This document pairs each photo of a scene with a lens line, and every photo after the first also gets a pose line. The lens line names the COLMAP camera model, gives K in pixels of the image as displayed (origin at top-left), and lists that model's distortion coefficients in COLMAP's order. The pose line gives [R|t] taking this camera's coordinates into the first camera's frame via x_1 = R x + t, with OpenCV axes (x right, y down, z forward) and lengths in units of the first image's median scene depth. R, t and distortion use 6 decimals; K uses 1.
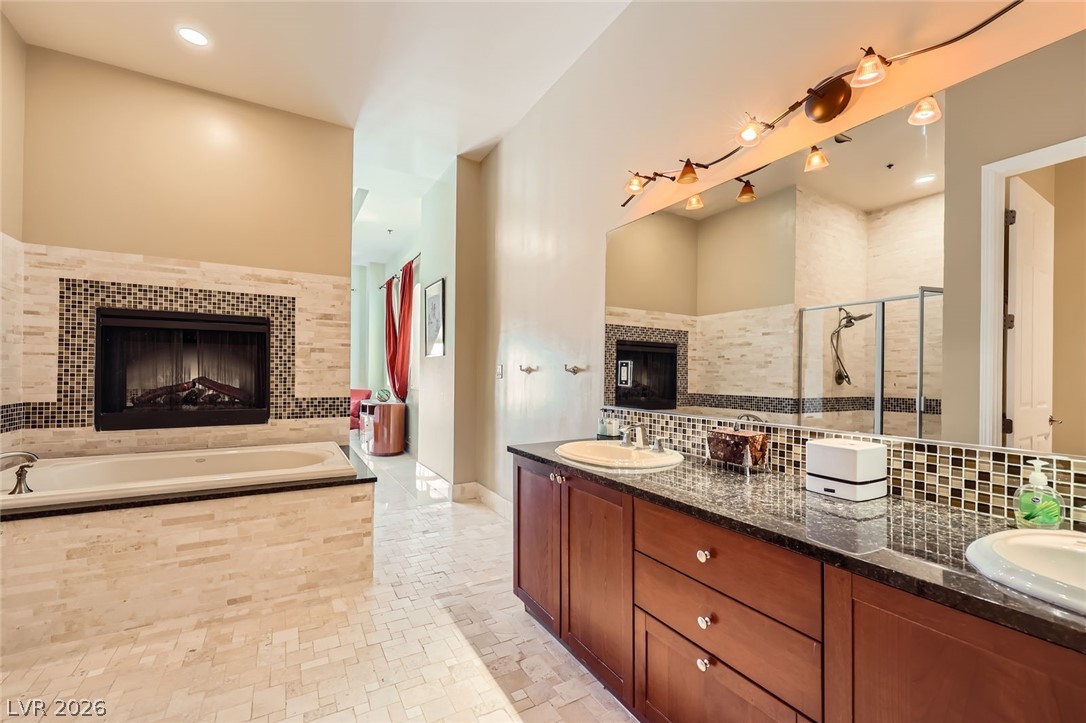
lens RADIAL K [[446.4, 0, 544.6], [0, 446.4, 369.7], [0, 0, 1]] dist [0.002522, -0.000744]
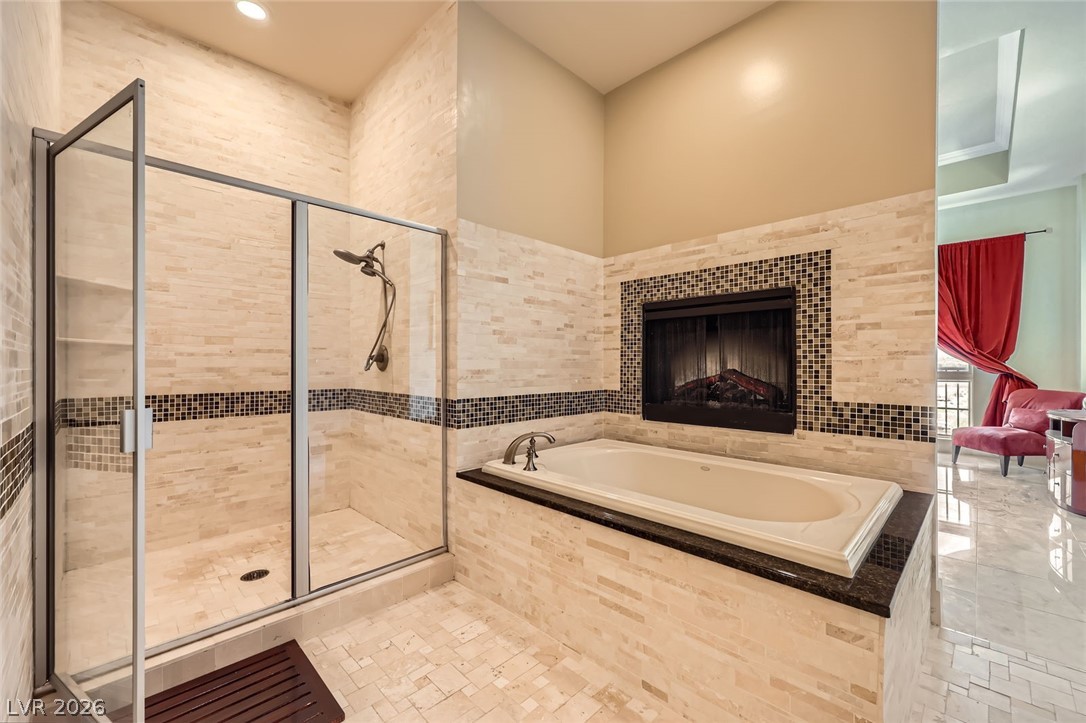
lens RADIAL K [[446.4, 0, 527.6], [0, 446.4, 363.8], [0, 0, 1]] dist [0.002522, -0.000744]
pose [[0.255123, -0.007655, -0.966878, -0.039576], [0.012993, 0.999906, -0.004488, 0.005127], [0.966821, -0.011418, 0.255199, 0.448560]]
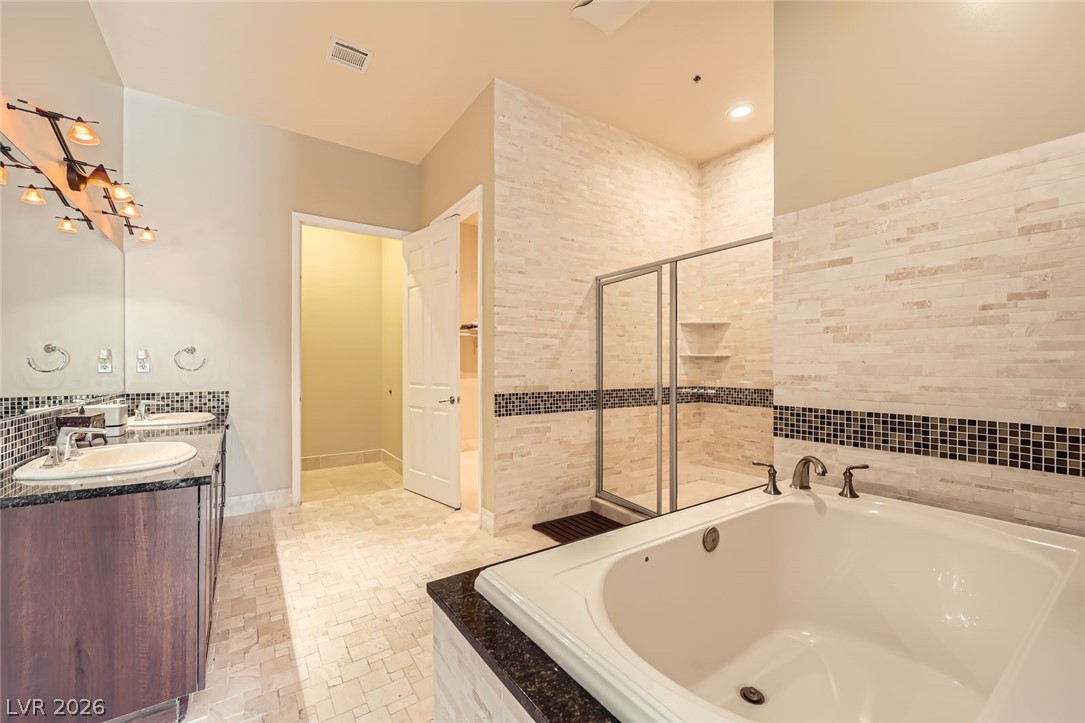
lens RADIAL K [[446.0, 0, 545.8], [0, 446.0, 364.7], [0, 0, 1]] dist [0.002522, -0.000744]
pose [[-0.997185, -0.007526, -0.074607, -0.396896], [-0.006378, 0.999858, -0.015615, 0.008239], [0.074714, -0.015095, -0.997091, 1.282001]]
